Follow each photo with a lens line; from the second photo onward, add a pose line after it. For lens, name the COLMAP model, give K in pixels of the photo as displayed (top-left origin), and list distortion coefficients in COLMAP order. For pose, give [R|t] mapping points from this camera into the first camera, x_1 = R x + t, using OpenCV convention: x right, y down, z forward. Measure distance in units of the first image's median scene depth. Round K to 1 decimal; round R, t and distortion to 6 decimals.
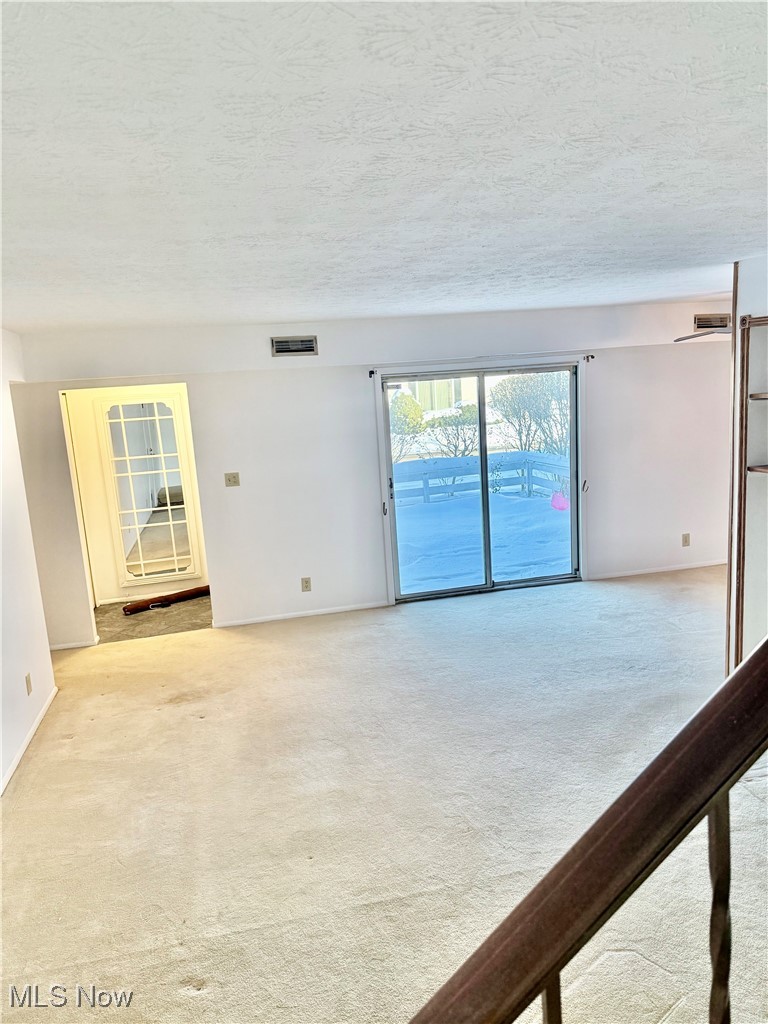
lens RADIAL K [[718.7, 0, 384.0], [0, 718.7, 512.0], [0, 0, 1]] dist [0.159219, -0.269946]
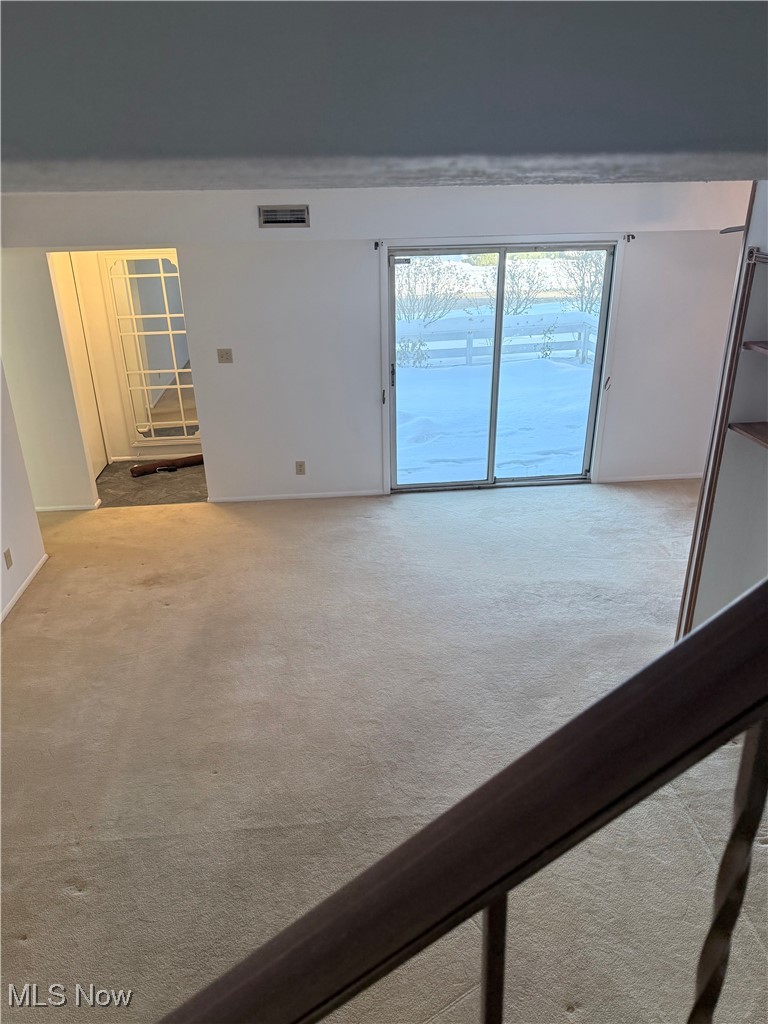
lens RADIAL K [[717.7, 0, 382.2], [0, 717.7, 513.0], [0, 0, 1]] dist [0.172444, -0.355819]
pose [[0.990685, 0.093222, -0.099258, 0.110083], [-0.066608, 0.967517, 0.243872, -0.090438], [0.118769, -0.234989, 0.964715, 0.042524]]
